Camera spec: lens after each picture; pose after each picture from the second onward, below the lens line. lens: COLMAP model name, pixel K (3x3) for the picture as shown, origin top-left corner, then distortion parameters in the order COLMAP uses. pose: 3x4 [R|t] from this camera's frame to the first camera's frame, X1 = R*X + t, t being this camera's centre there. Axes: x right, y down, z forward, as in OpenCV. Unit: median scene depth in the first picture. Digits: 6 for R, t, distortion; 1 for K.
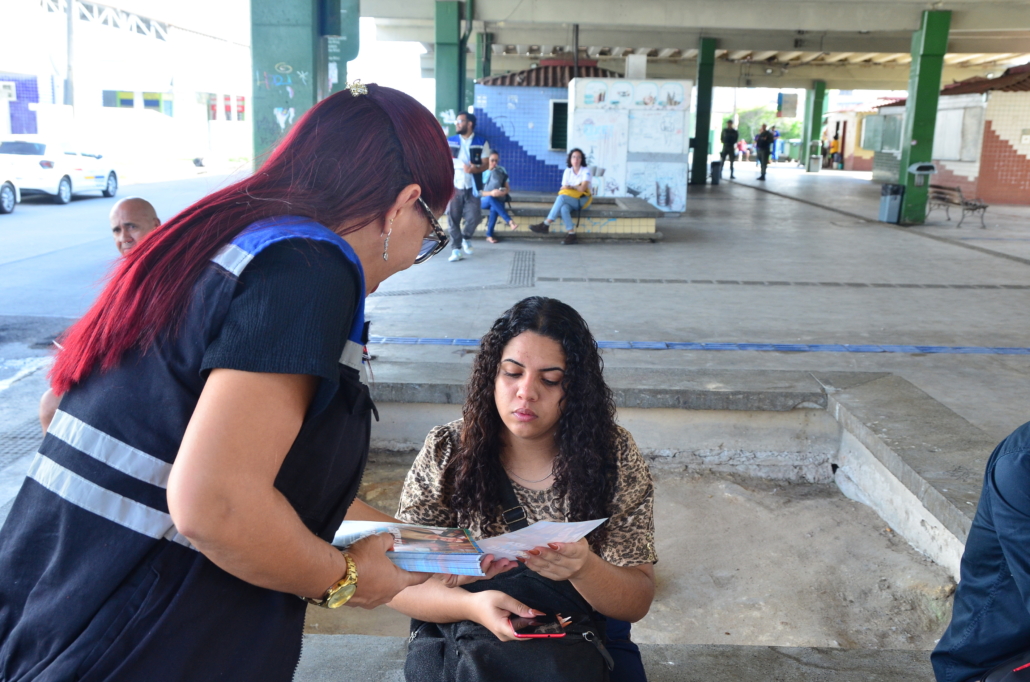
lens RADIAL K [[1068.3, 0, 515.0], [0, 1068.3, 341.0], [0, 0, 1]] dist [-0.004647, 0.014574]
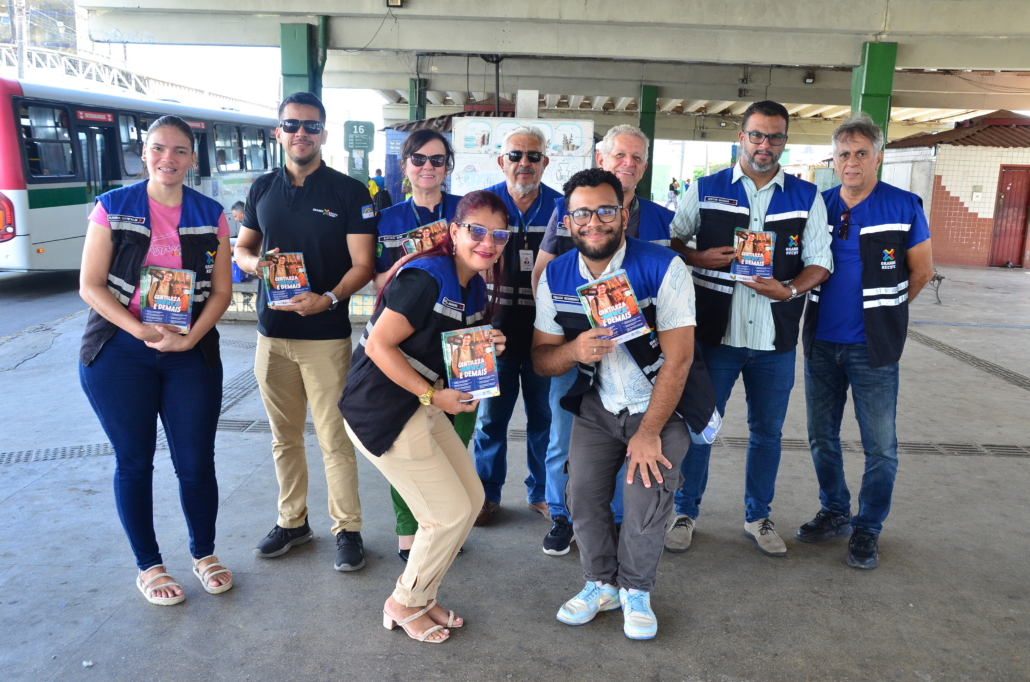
lens RADIAL K [[953.0, 0, 515.0], [0, 953.0, 341.0], [0, 0, 1]] dist [-0.079555, -0.003737]
pose [[0.999955, 0.009496, -0.000578, 0.077370], [-0.009509, 0.999595, -0.026822, -0.037299], [0.000323, 0.026826, 0.999640, 0.190864]]
